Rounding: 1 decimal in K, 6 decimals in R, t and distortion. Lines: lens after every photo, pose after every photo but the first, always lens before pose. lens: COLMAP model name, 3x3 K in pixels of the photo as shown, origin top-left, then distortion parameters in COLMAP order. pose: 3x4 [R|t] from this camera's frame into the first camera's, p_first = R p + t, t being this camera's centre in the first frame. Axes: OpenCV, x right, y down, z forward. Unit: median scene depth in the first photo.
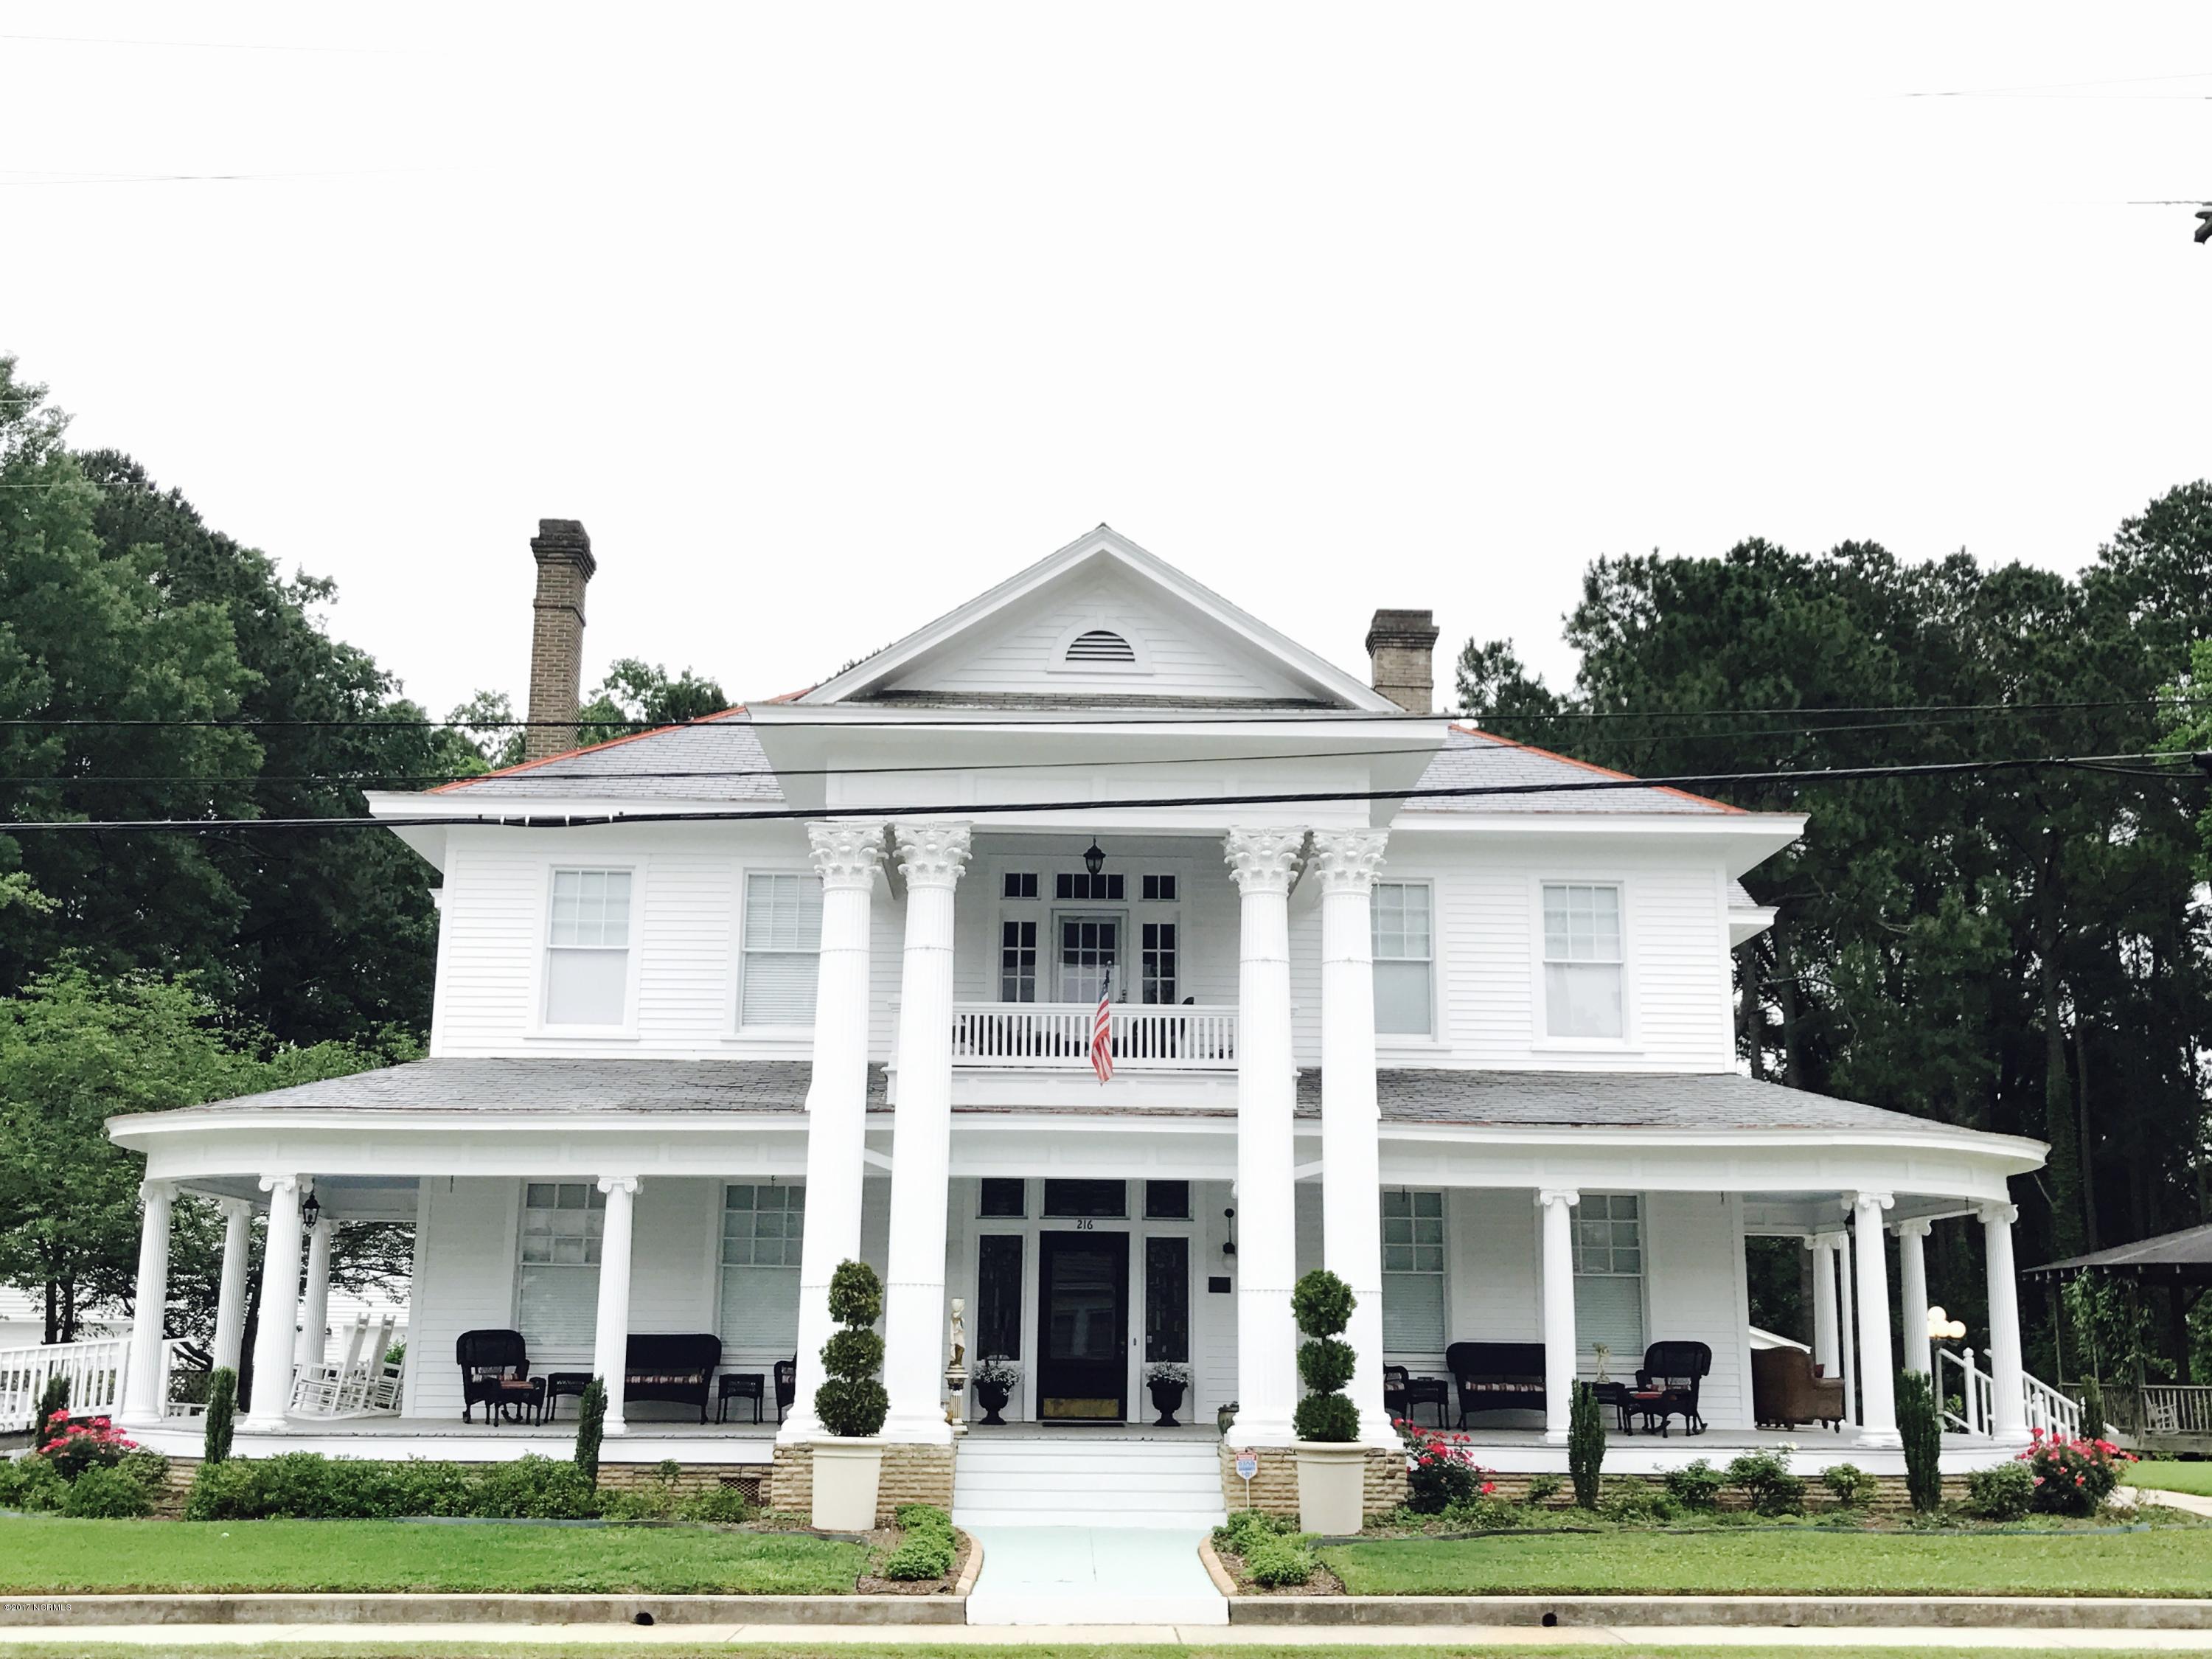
lens RADIAL K [[2385.9, 0, 1106.2], [0, 2385.9, 825.5], [0, 0, 1]] dist [0.013556, 0.000000]
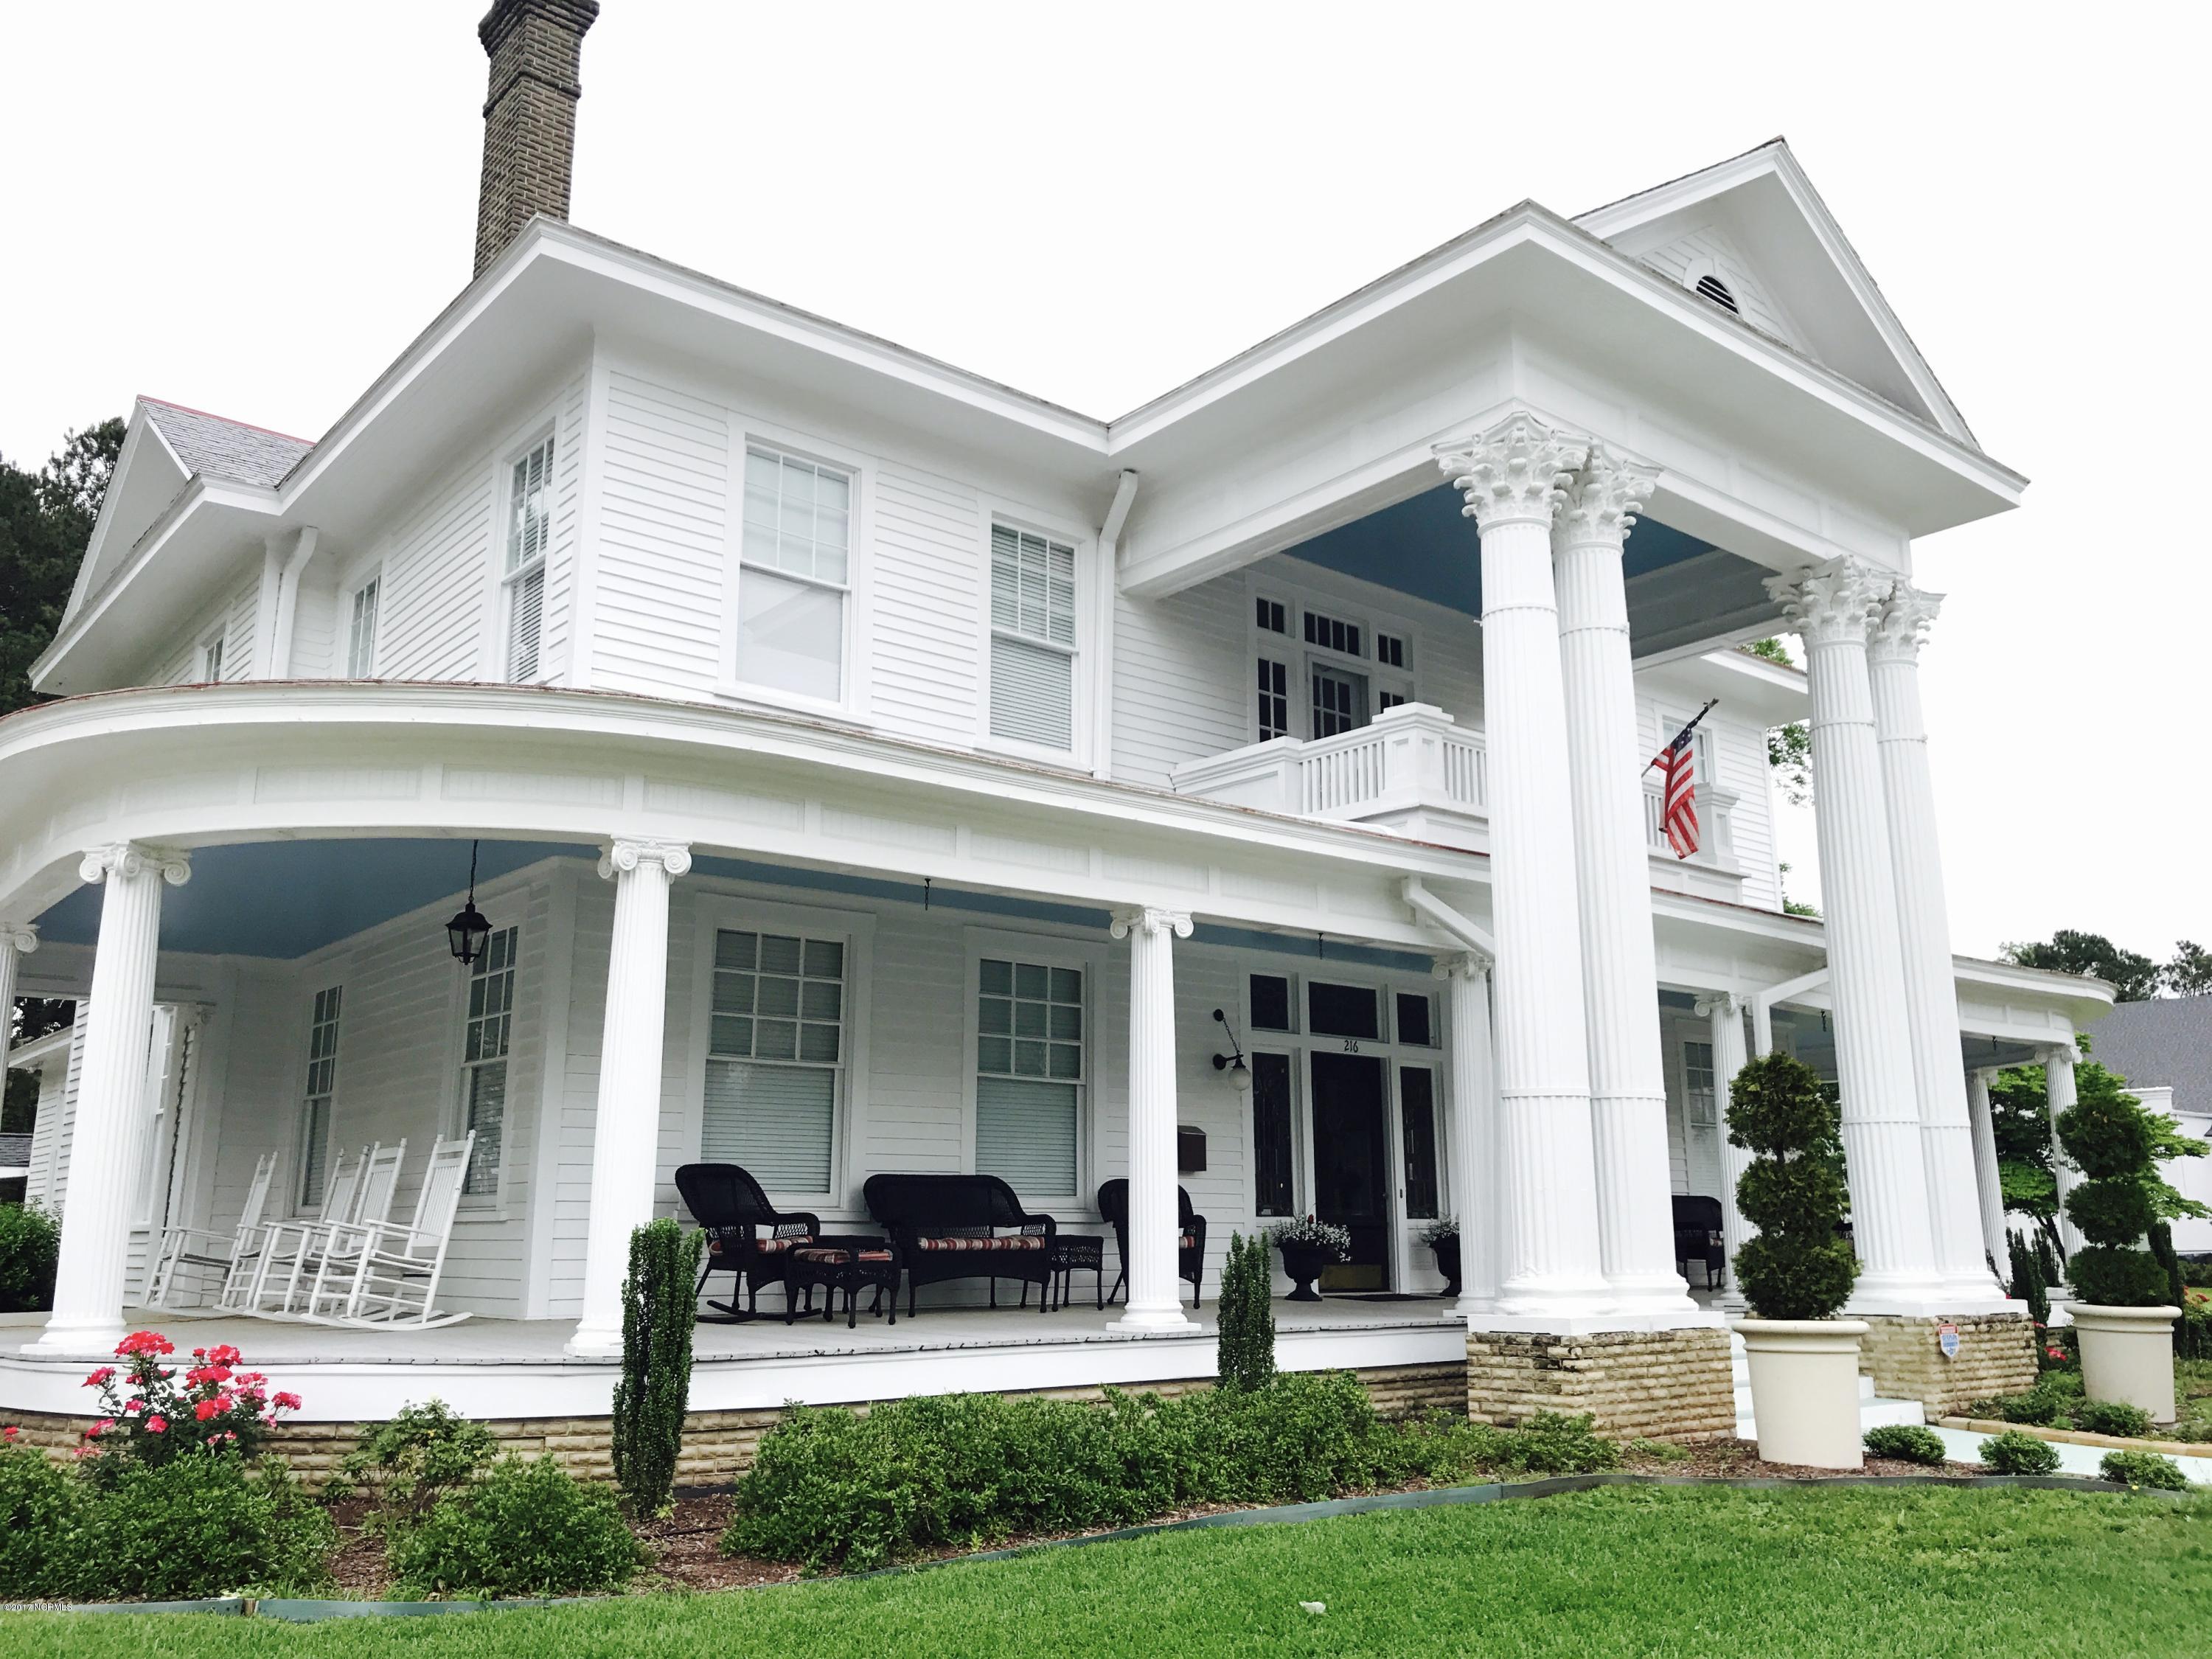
lens RADIAL K [[1826.6, 0, 1104.8], [0, 1826.6, 834.8], [0, 0, 1]] dist [0.015231, -0.007997]
pose [[0.797284, 0.122374, 0.591069, -0.442136], [-0.121445, 0.991730, -0.041511, 0.132730], [-0.591260, -0.038687, 0.805552, 0.561402]]
